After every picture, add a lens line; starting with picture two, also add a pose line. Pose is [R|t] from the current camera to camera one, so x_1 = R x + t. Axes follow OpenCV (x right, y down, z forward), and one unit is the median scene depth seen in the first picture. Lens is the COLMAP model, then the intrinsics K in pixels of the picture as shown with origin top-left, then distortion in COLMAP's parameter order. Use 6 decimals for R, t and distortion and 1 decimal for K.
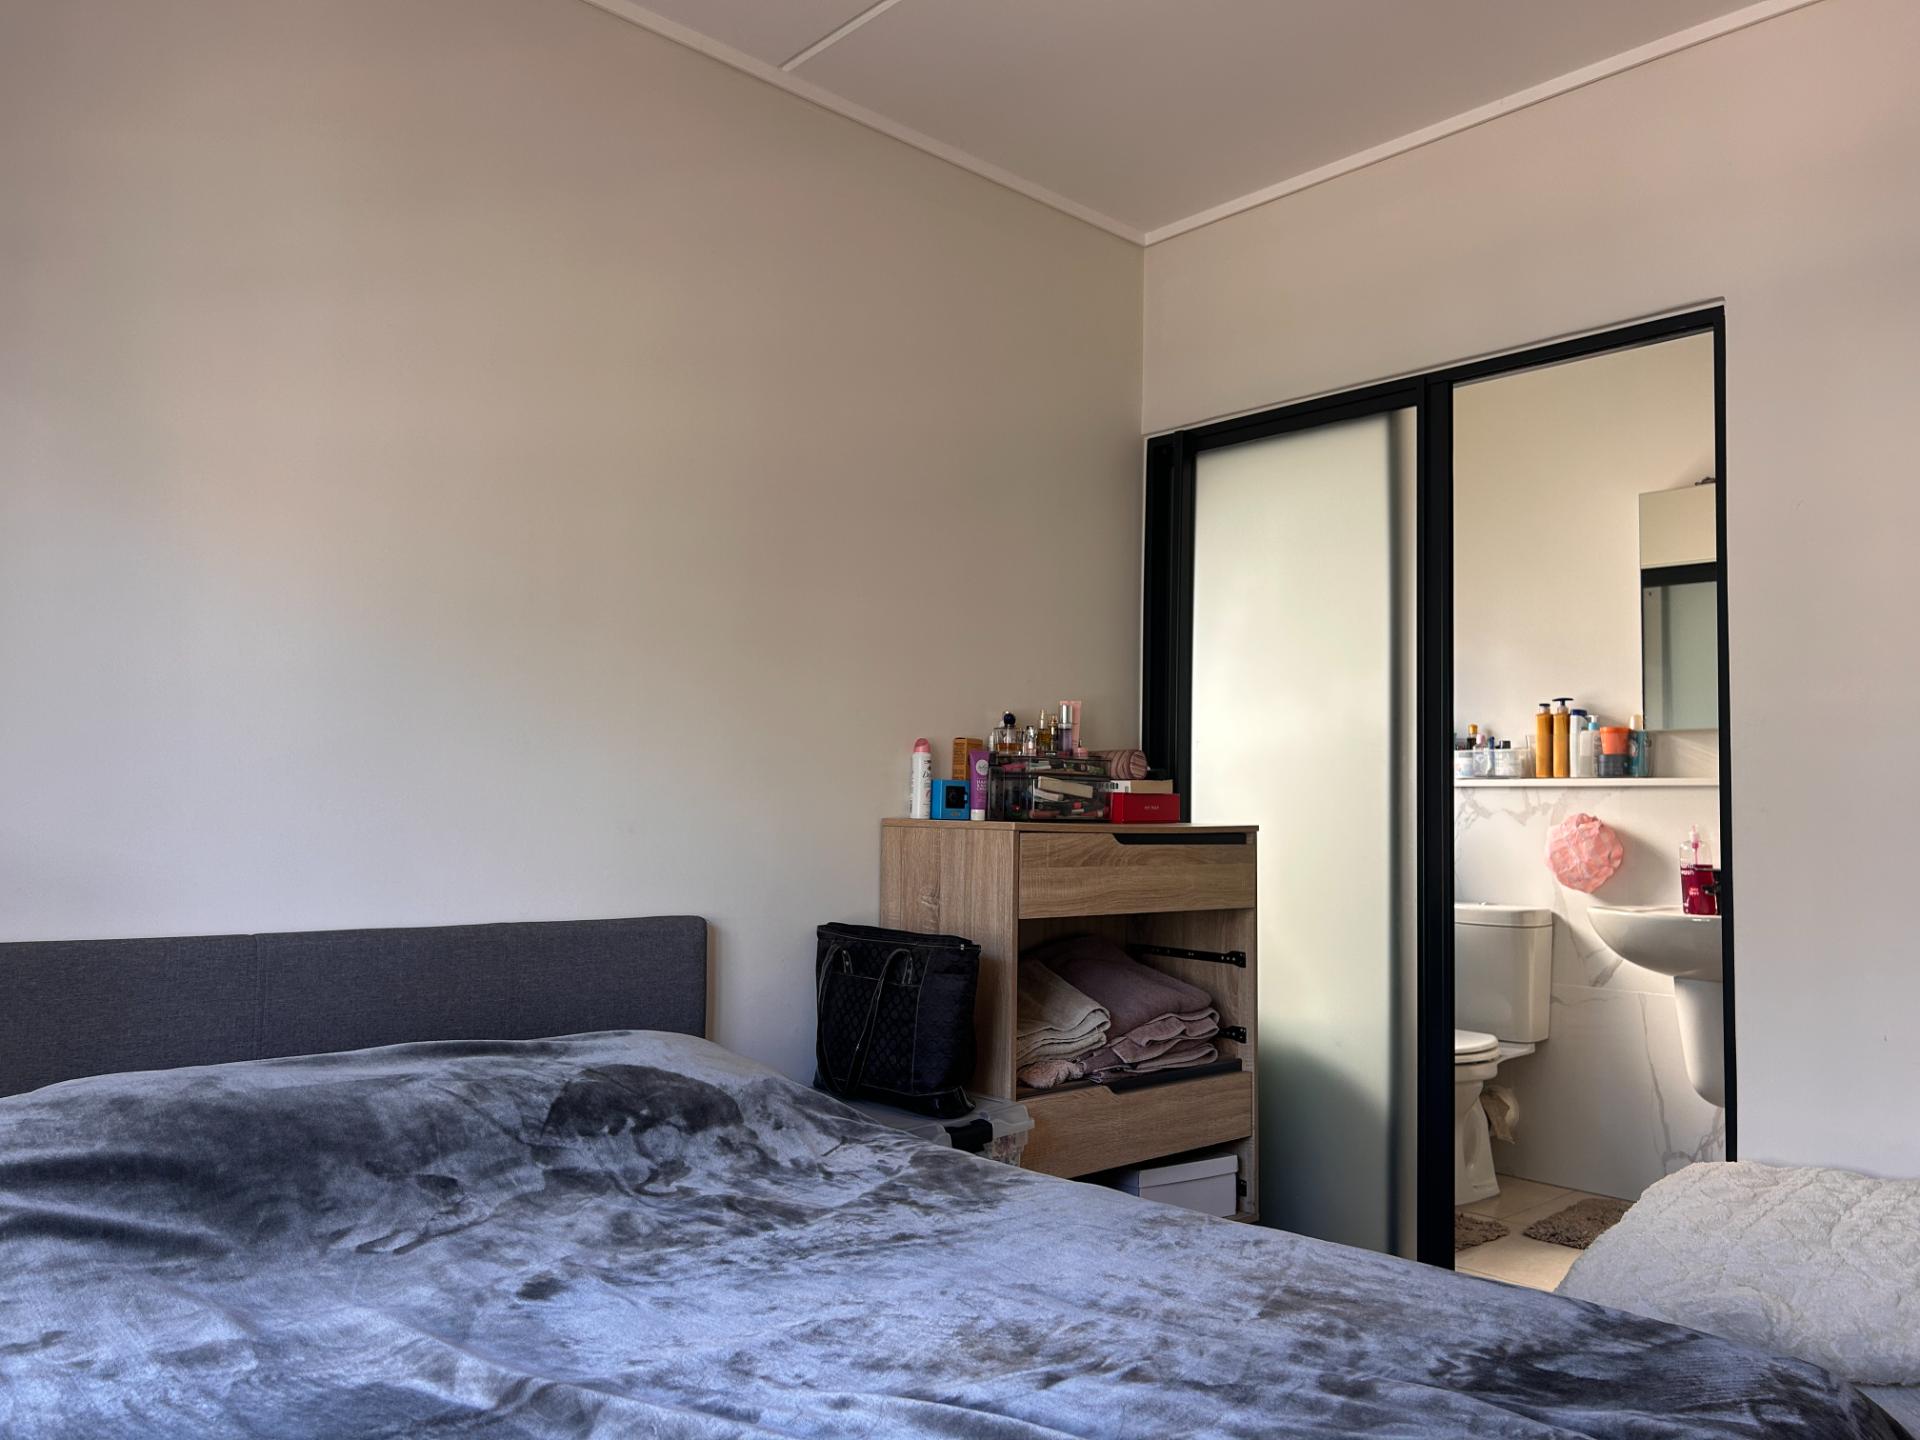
lens RADIAL K [[1449.8, 0, 951.1], [0, 1449.8, 719.6], [0, 0, 1]] dist [0.054058, -0.058301]
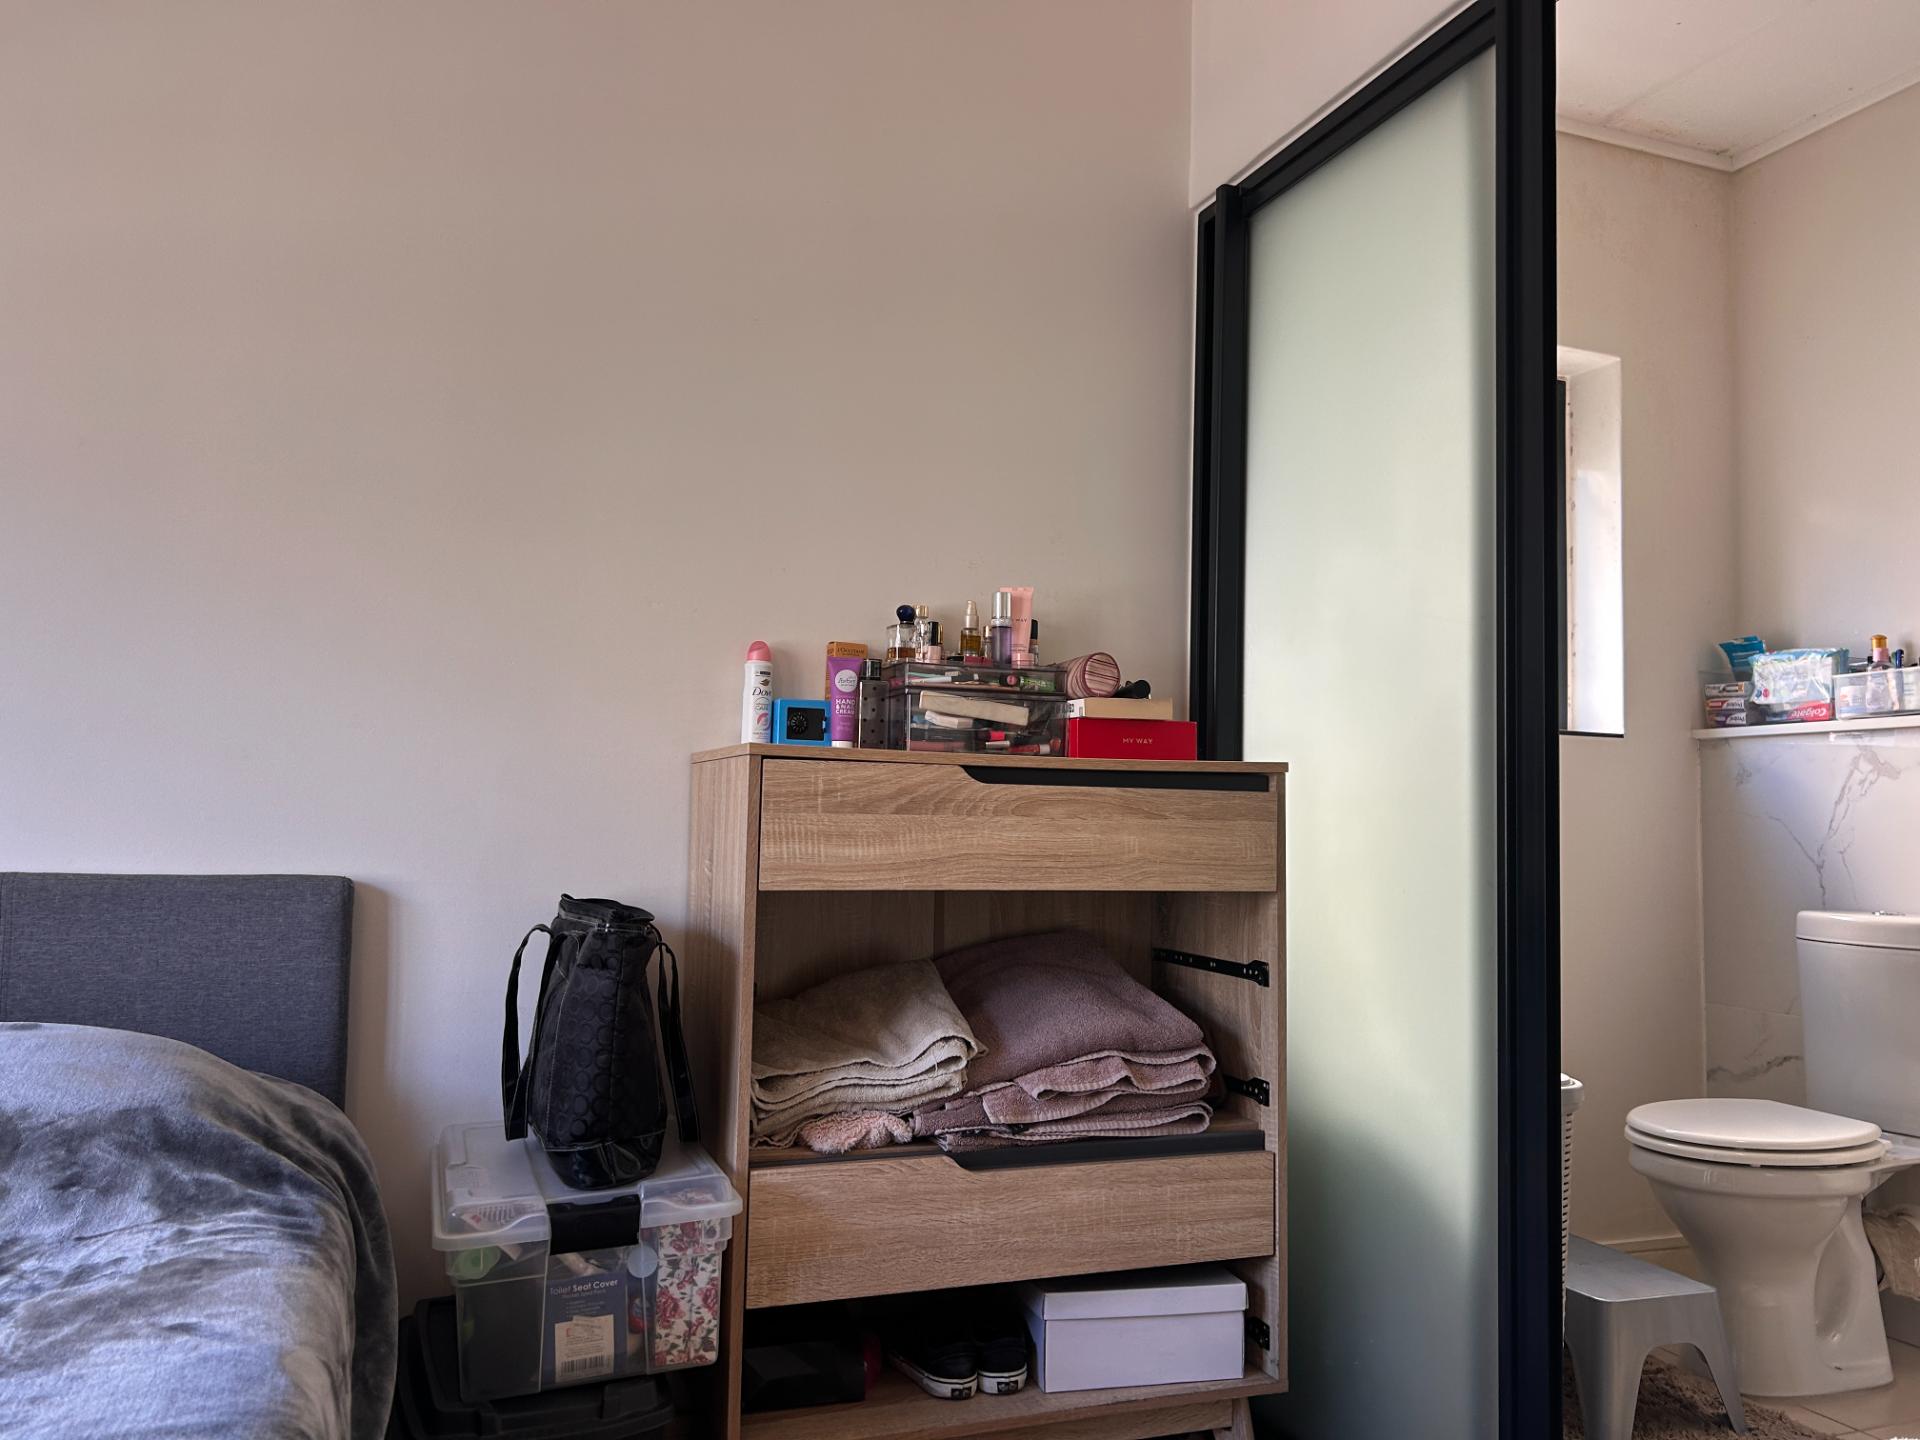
lens RADIAL K [[1449.8, 0, 957.3], [0, 1449.8, 716.9], [0, 0, 1]] dist [0.054058, -0.058301]
pose [[0.927082, -0.026347, -0.373932, 0.320438], [0.020060, 0.999585, -0.020698, 0.063835], [0.374322, 0.011688, 0.927225, 0.362188]]
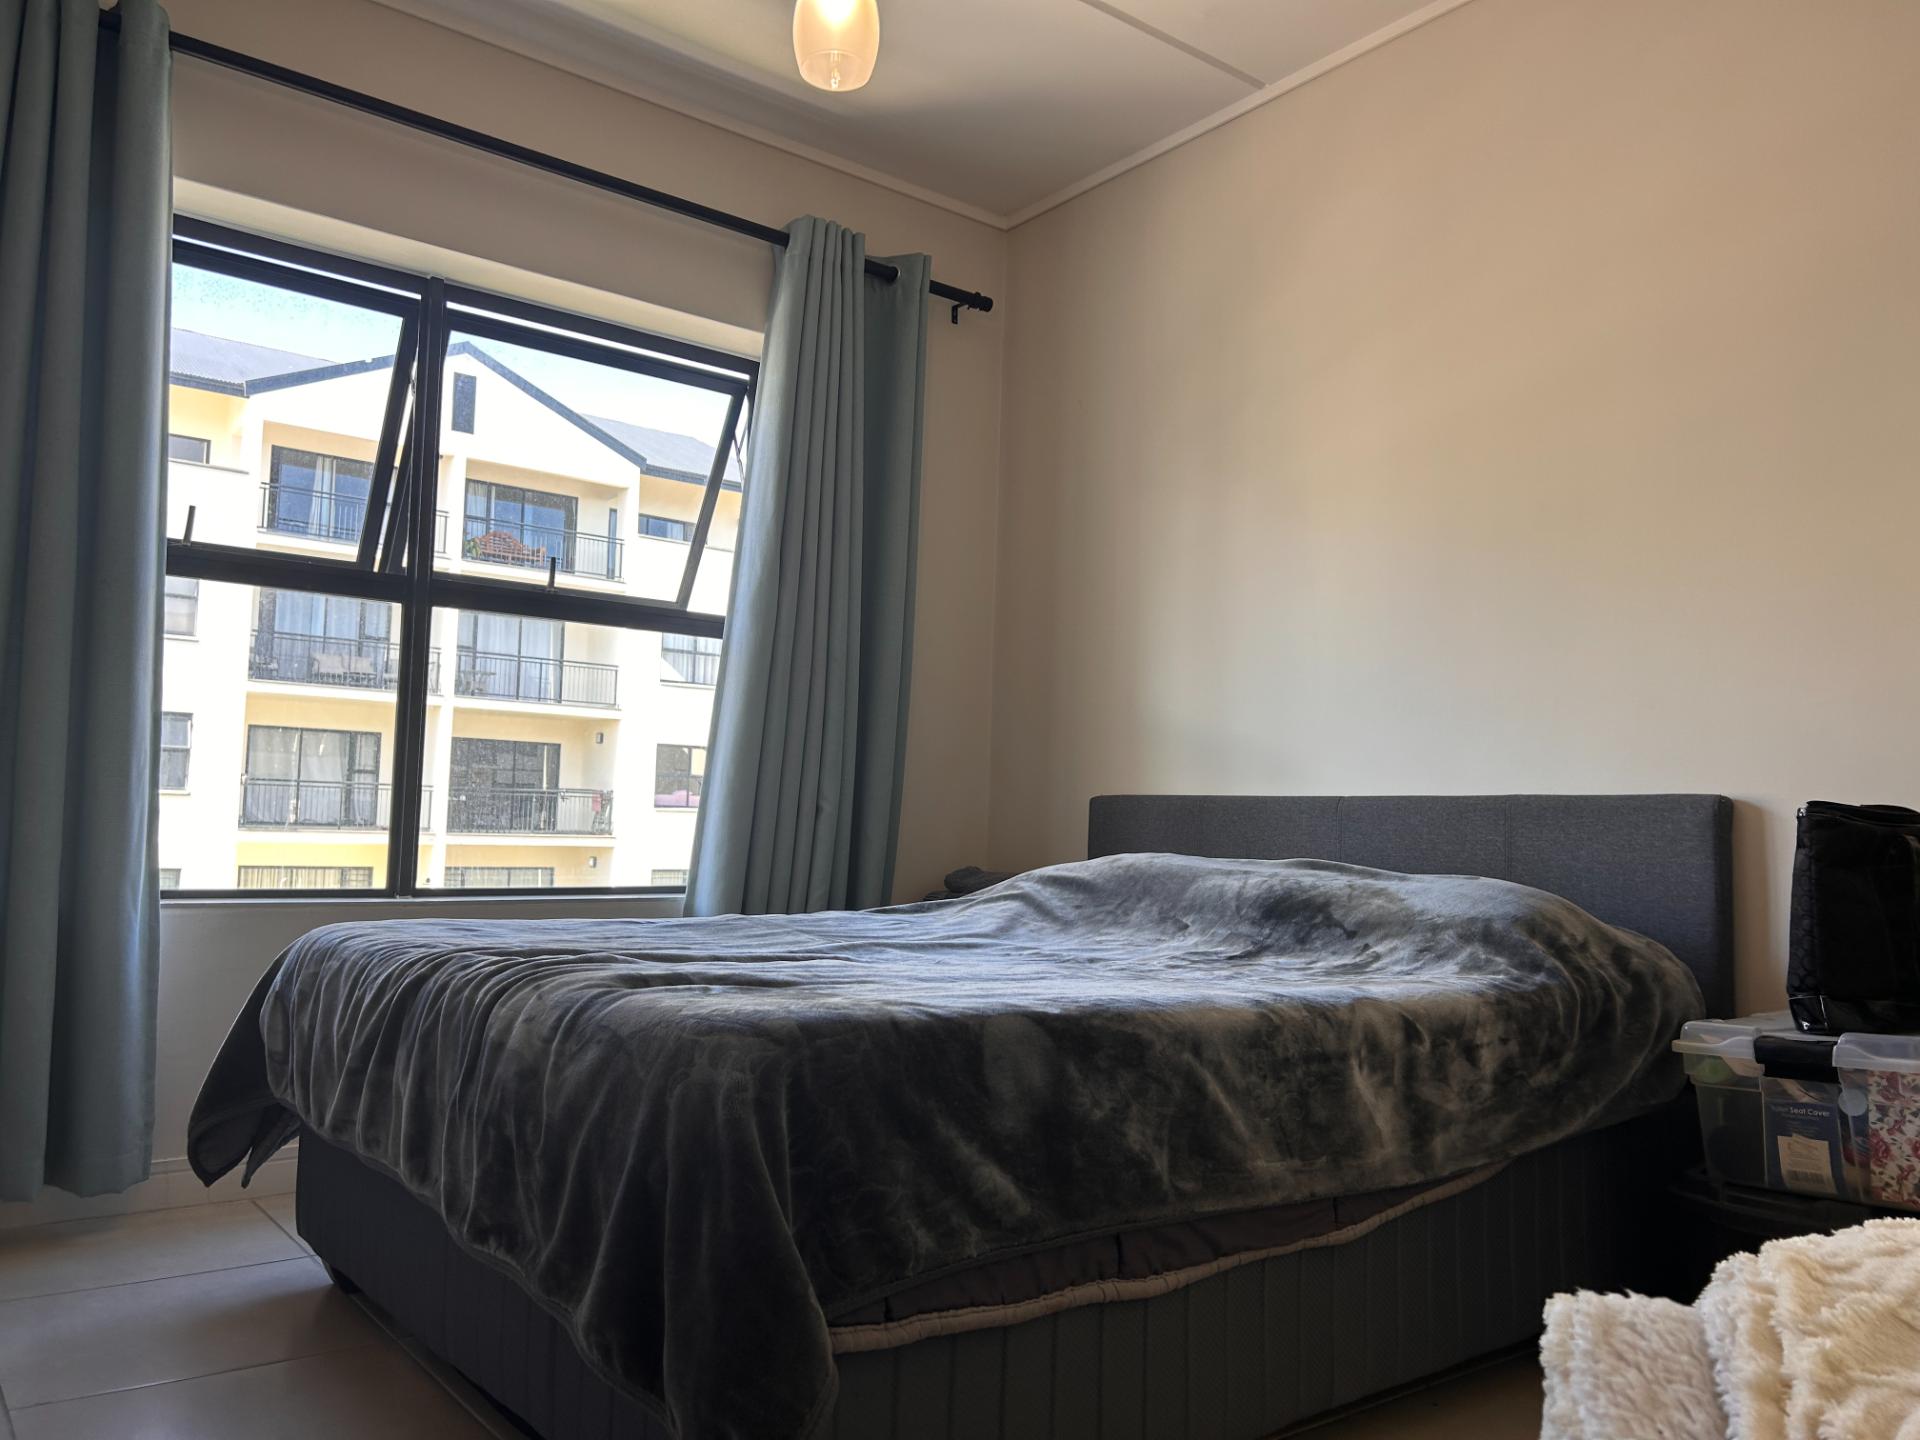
lens RADIAL K [[1449.8, 0, 952.8], [0, 1449.8, 725.8], [0, 0, 1]] dist [0.054058, -0.058301]
pose [[-0.082533, -0.094640, -0.992084, 0.644007], [0.033451, 0.994657, -0.097669, 0.136793], [0.996027, -0.041247, -0.078927, 0.491157]]
